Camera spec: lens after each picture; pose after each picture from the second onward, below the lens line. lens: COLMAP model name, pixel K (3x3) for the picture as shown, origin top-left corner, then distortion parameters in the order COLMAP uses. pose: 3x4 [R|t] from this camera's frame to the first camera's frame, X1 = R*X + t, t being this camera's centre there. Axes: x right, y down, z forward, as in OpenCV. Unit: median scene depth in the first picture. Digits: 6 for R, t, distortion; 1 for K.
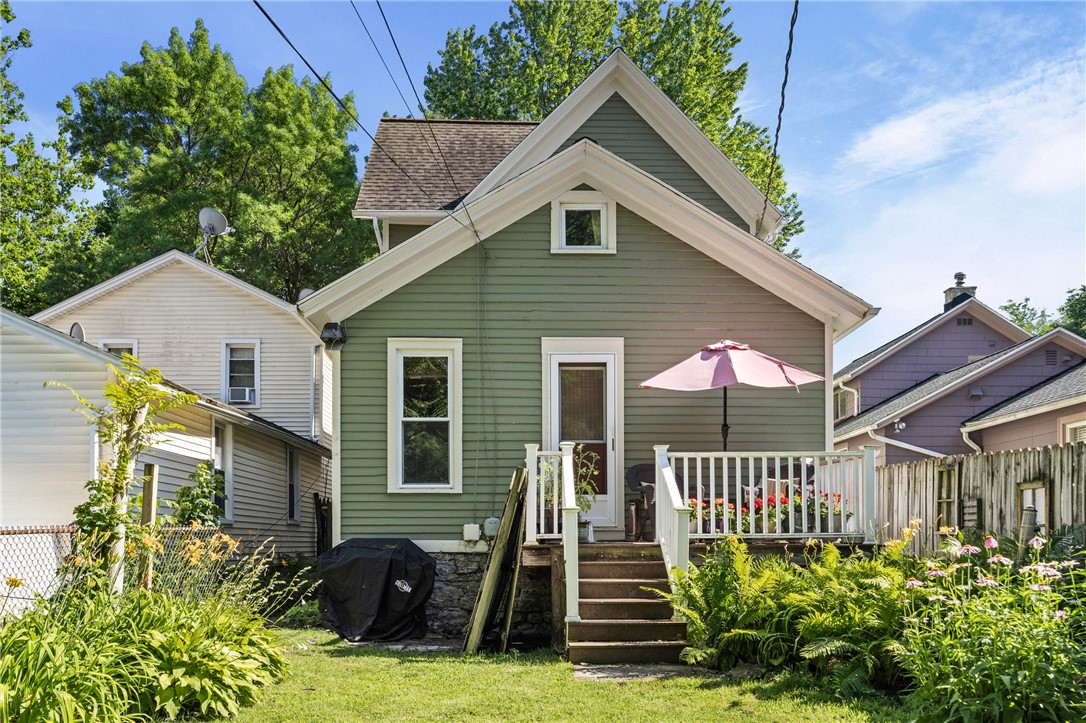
lens RADIAL K [[892.0, 0, 544.1], [0, 892.0, 539.2], [0, 0, 1]] dist [0.000501, -0.005956]
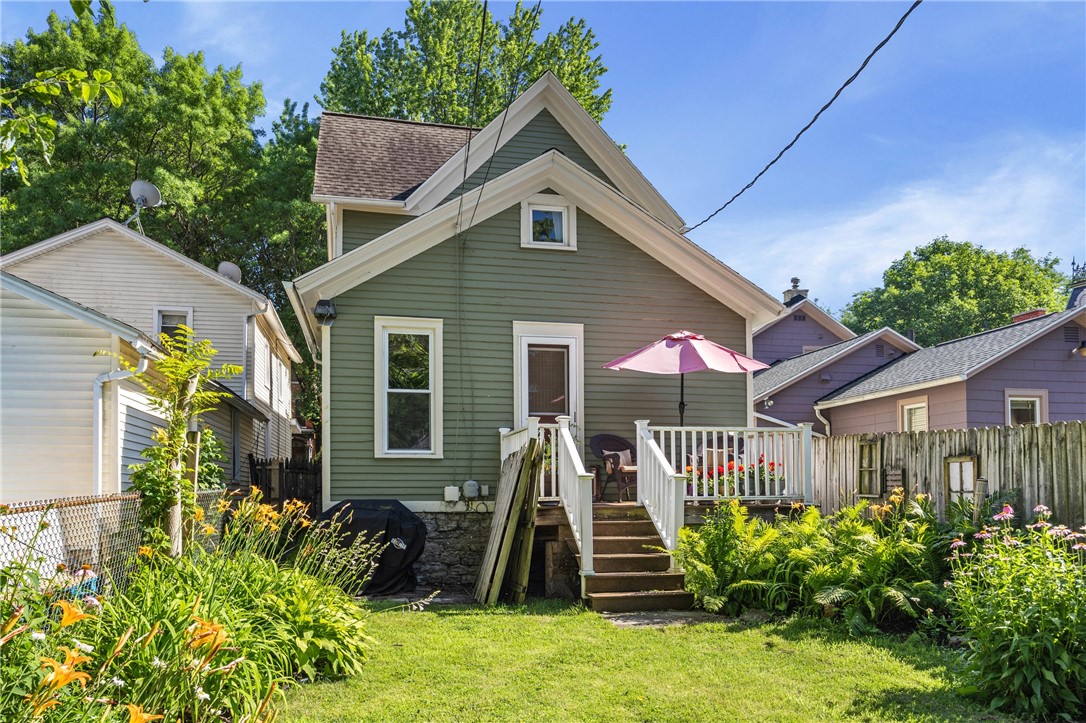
lens RADIAL K [[789.3, 0, 542.3], [0, 789.3, 480.8], [0, 0, 1]] dist [-0.002980, 0.001711]
pose [[0.982310, 0.002671, 0.187240, -0.153617], [0.000192, 0.999883, -0.015270, -0.008963], [-0.187259, 0.015035, 0.982195, 0.015787]]
